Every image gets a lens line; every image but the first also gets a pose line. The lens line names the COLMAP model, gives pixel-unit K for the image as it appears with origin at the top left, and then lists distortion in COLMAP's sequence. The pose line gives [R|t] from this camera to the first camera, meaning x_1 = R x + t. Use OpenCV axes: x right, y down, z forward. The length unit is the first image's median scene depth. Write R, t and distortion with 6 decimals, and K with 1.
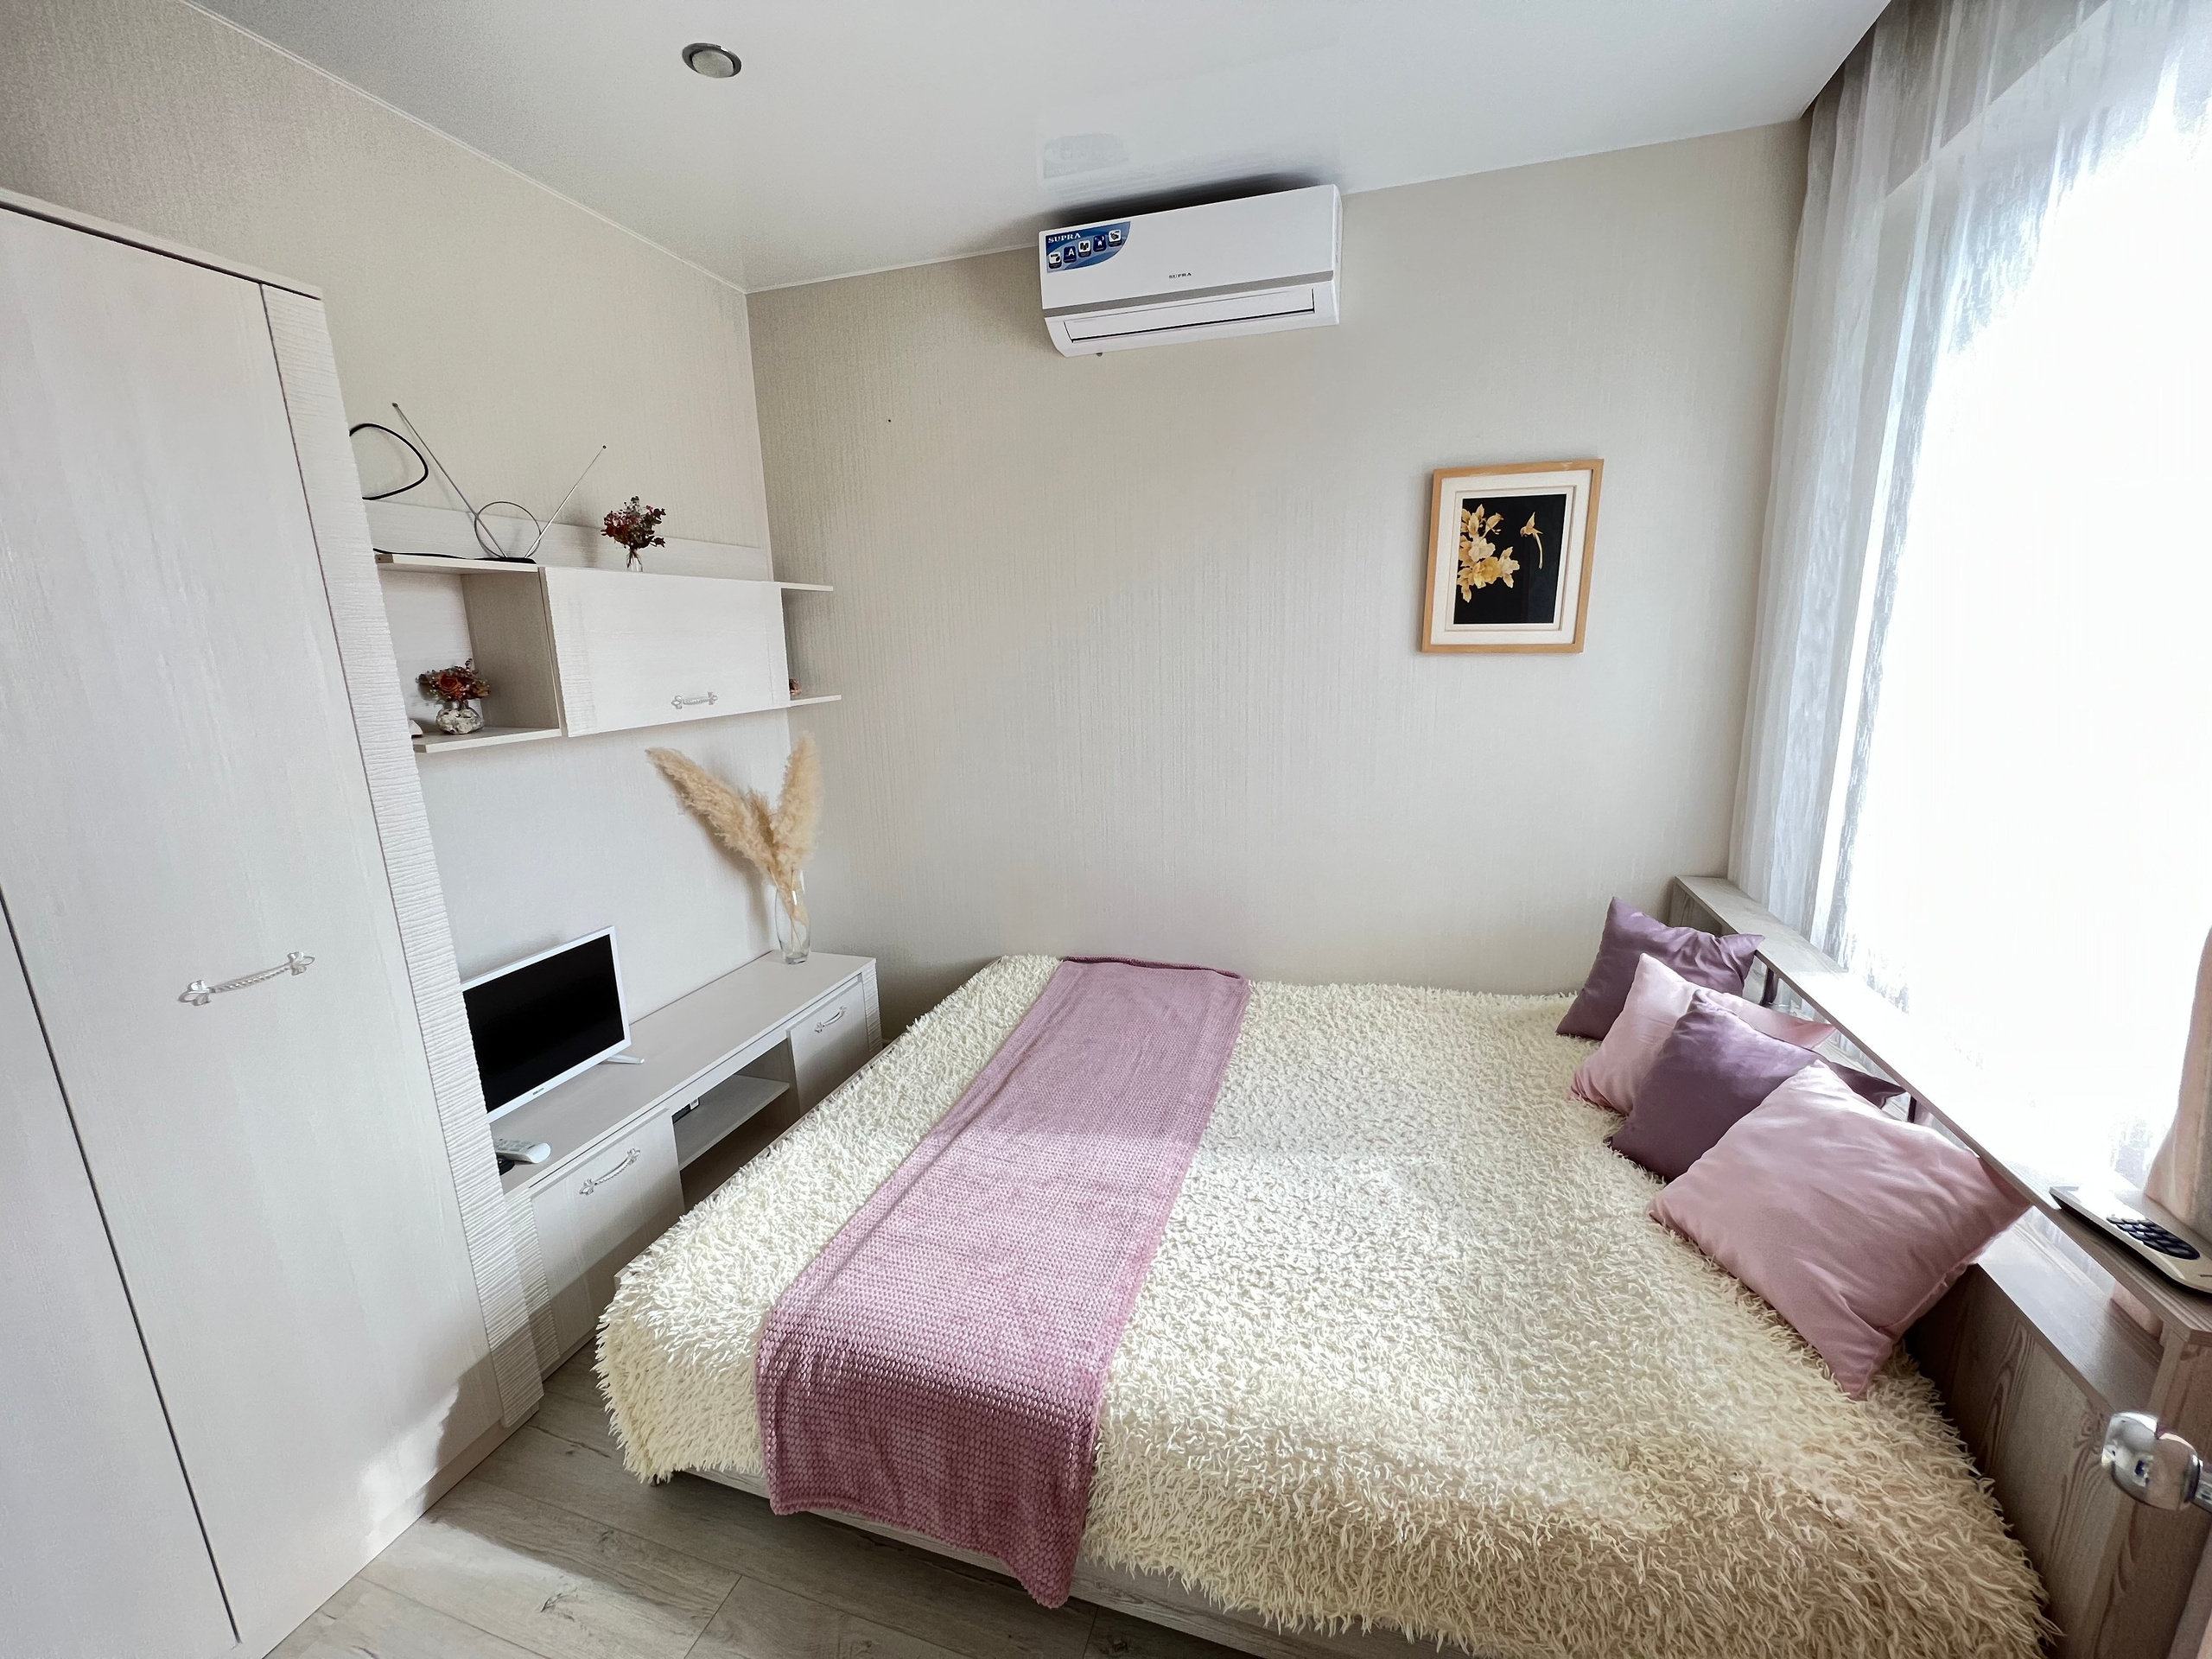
lens RADIAL K [[887.1, 0, 1103.8], [0, 887.1, 827.6], [0, 0, 1]] dist [-0.000418, 0.000242]
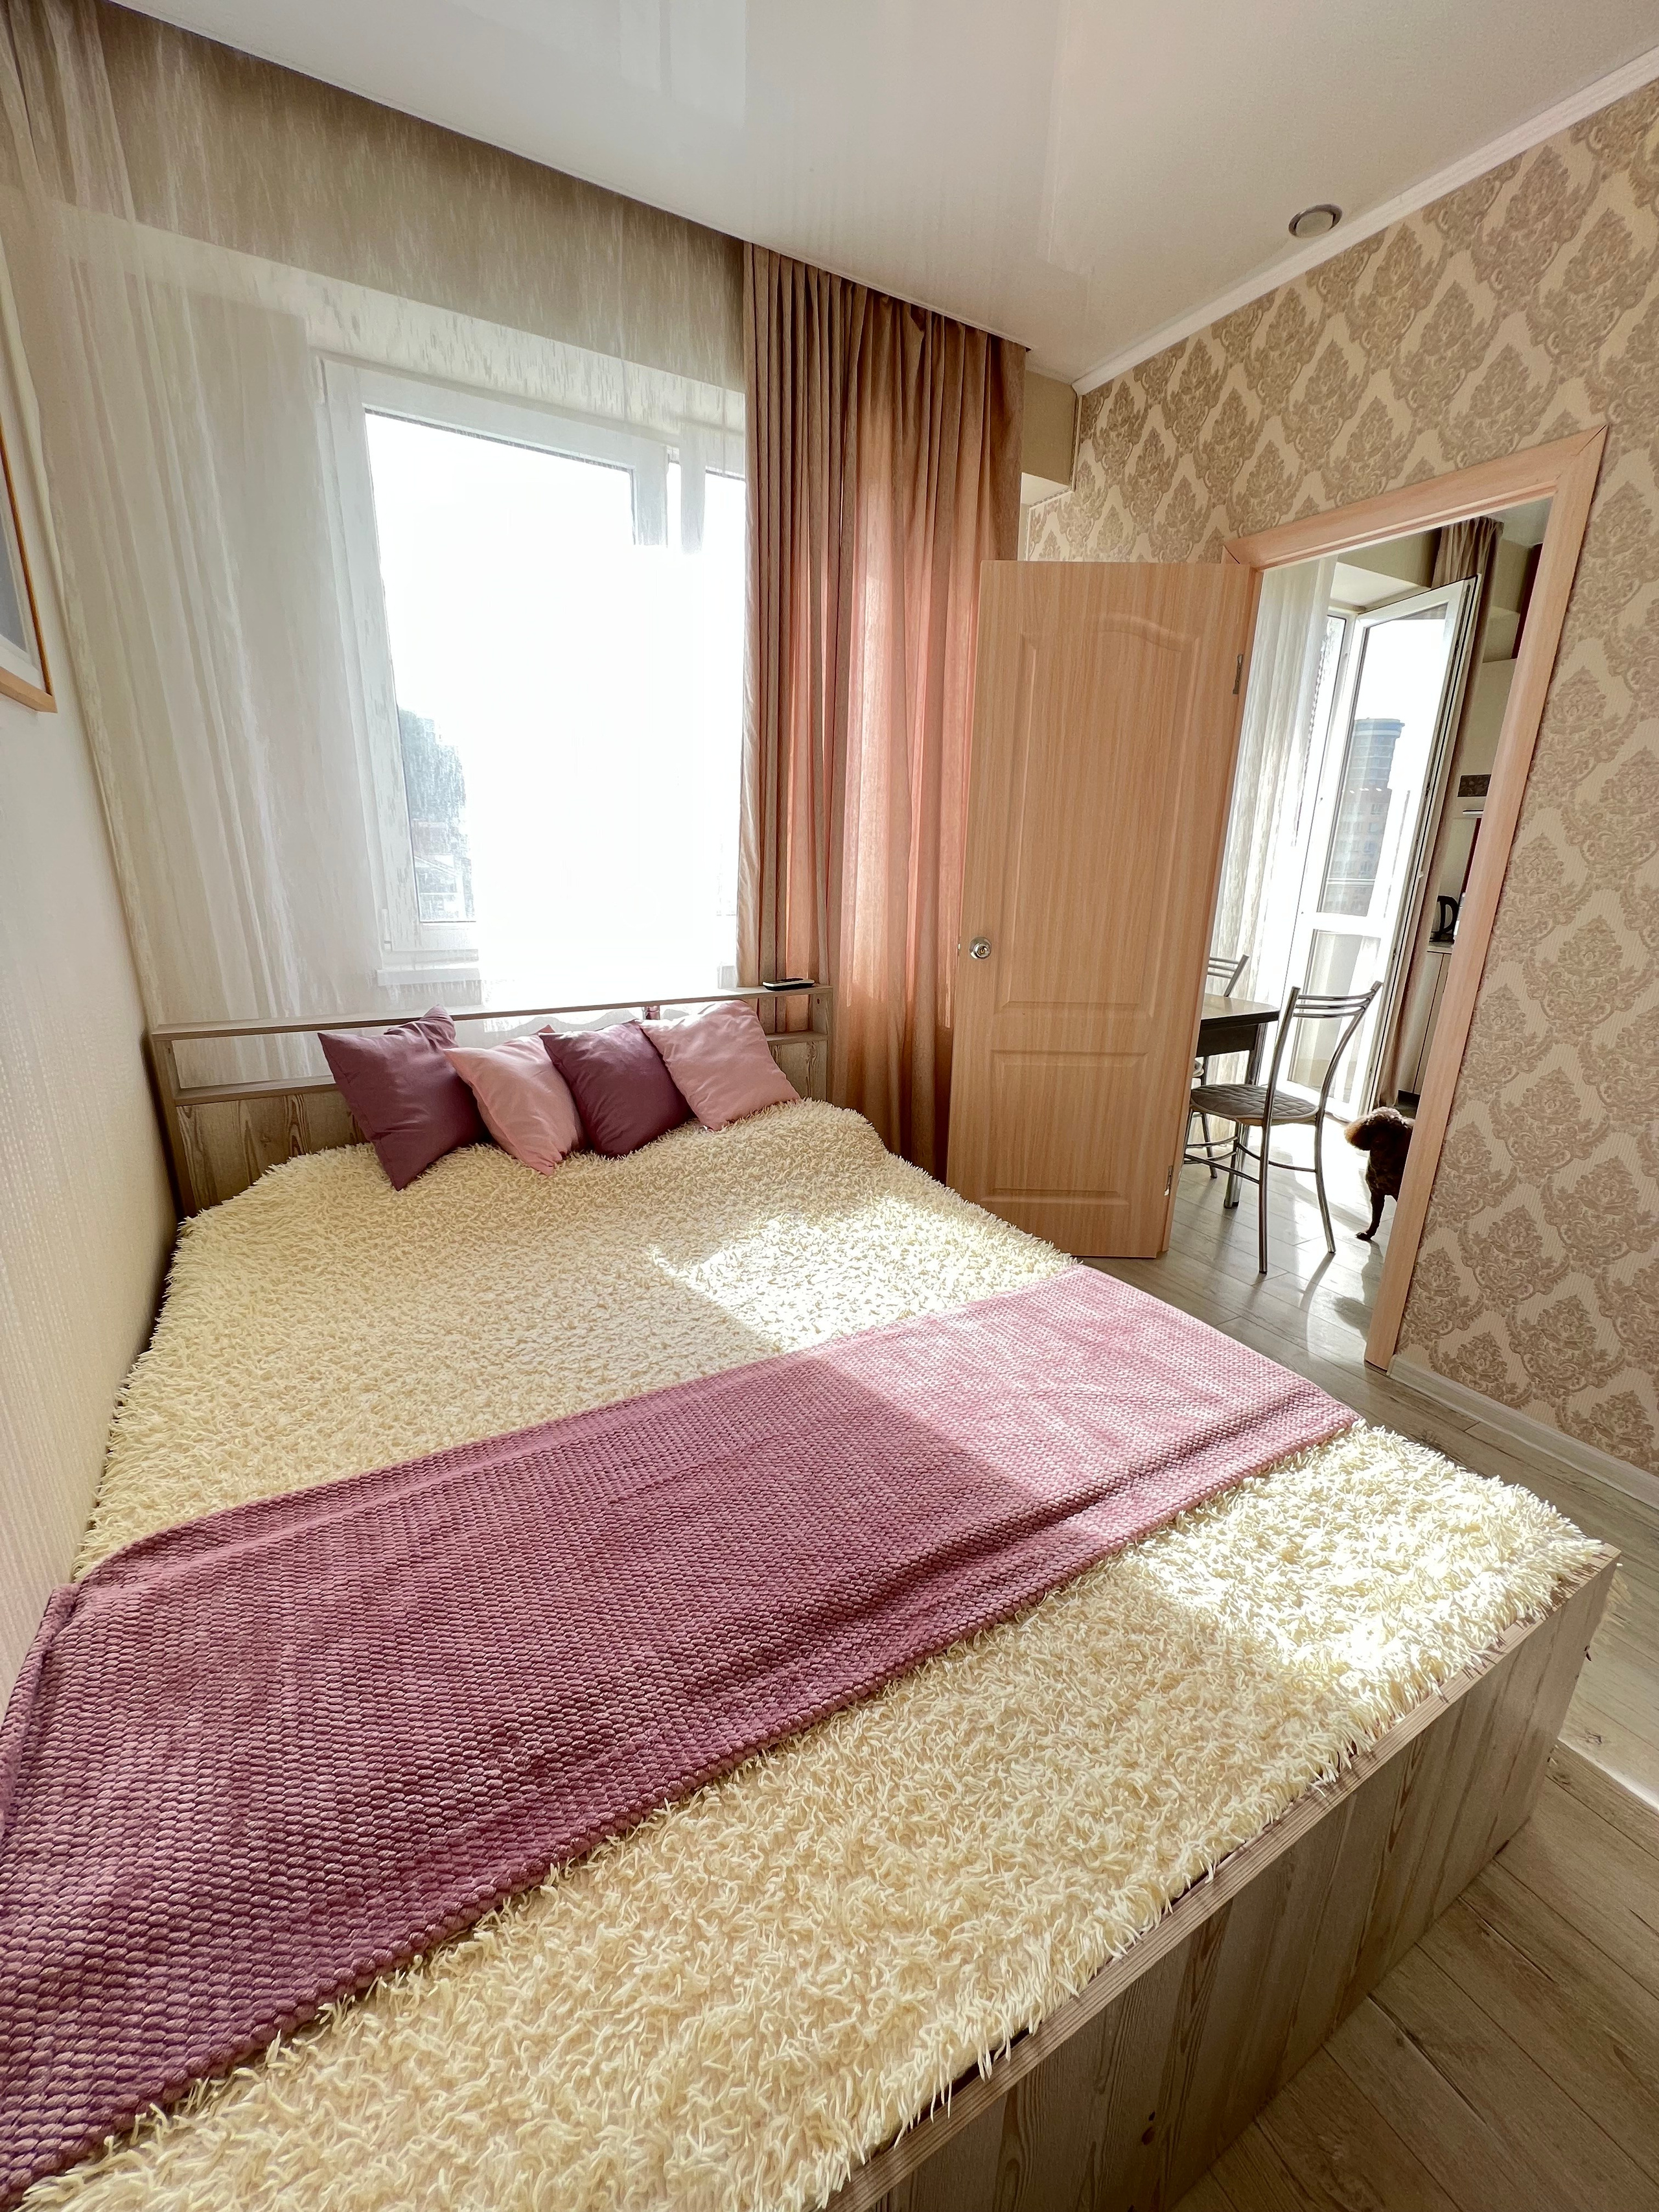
lens RADIAL K [[887.0, 0, 827.5], [0, 887.0, 1104.7], [0, 0, 1]] dist [-0.000418, 0.000242]
pose [[-0.741679, -0.182760, 0.645377, -0.367122], [0.140284, 0.898622, 0.415691, -0.154581], [-0.655921, 0.398846, -0.640851, 1.331956]]
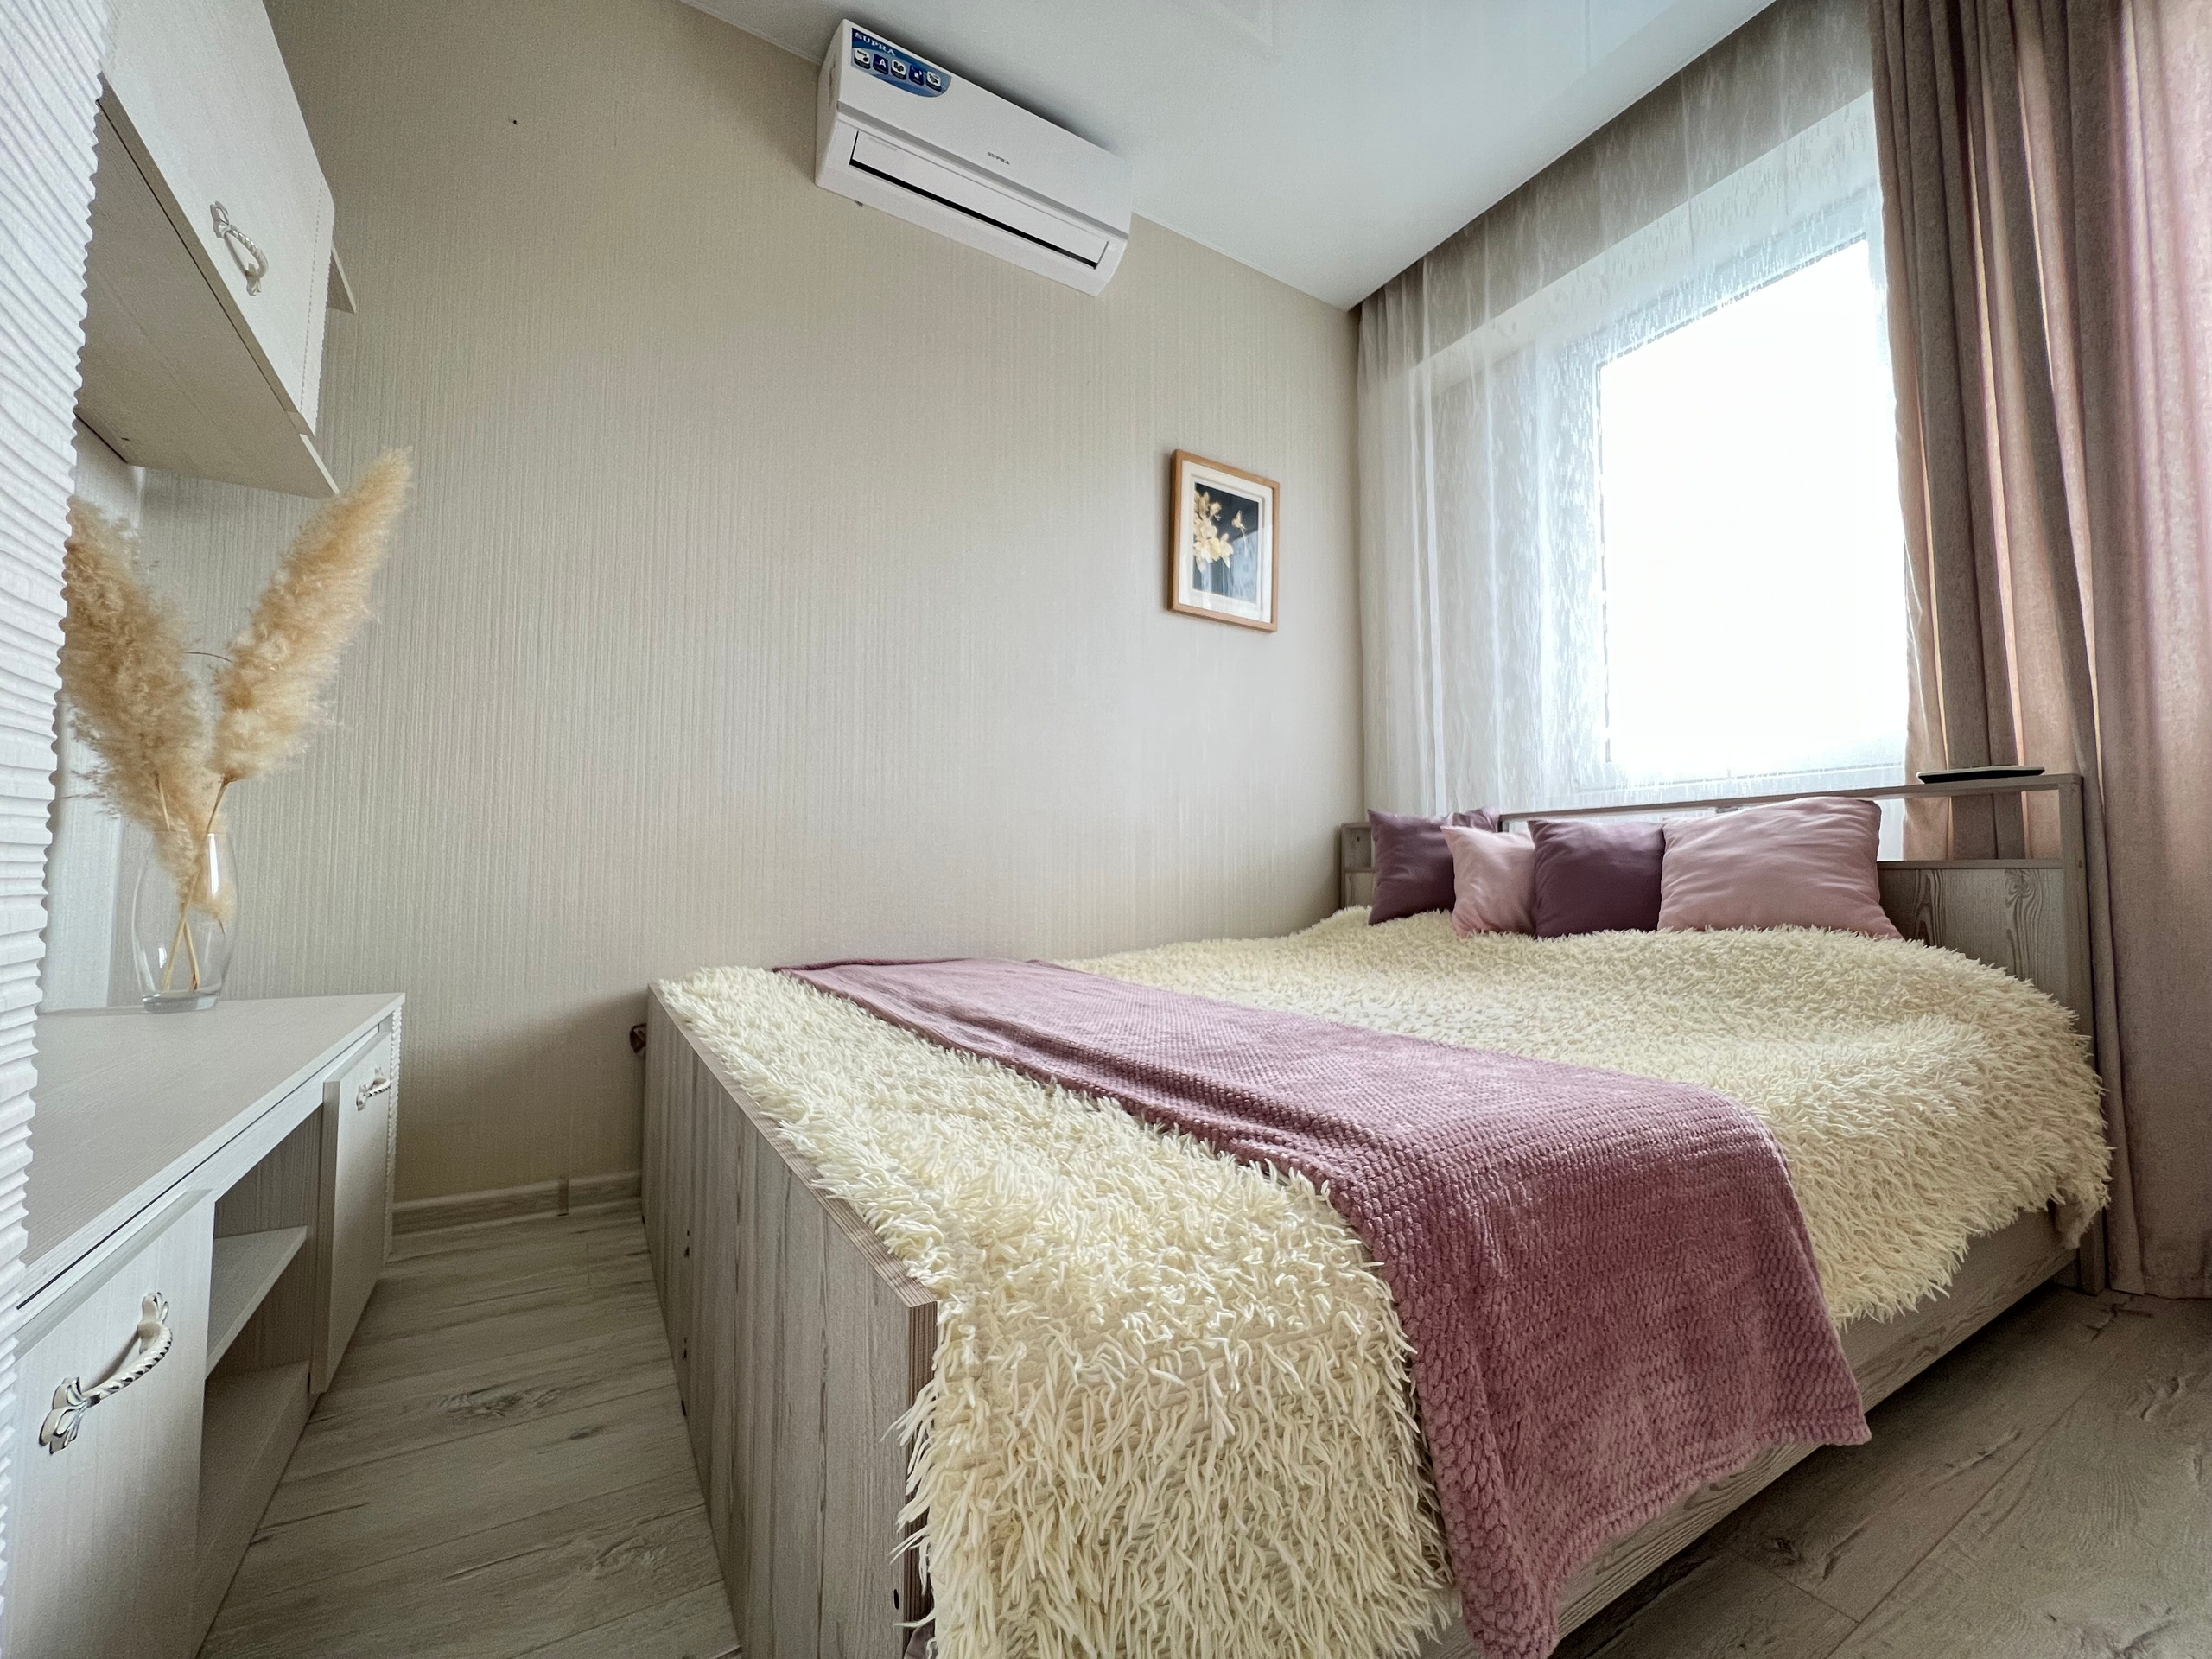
lens RADIAL K [[892.4, 0, 1102.7], [0, 892.4, 829.8], [0, 0, 1]] dist [-0.003765, 0.000634]
pose [[0.656202, 0.071889, 0.751153, -0.571644], [0.137766, 0.967307, -0.212928, 0.327378], [-0.741902, 0.243207, 0.624845, 0.565417]]
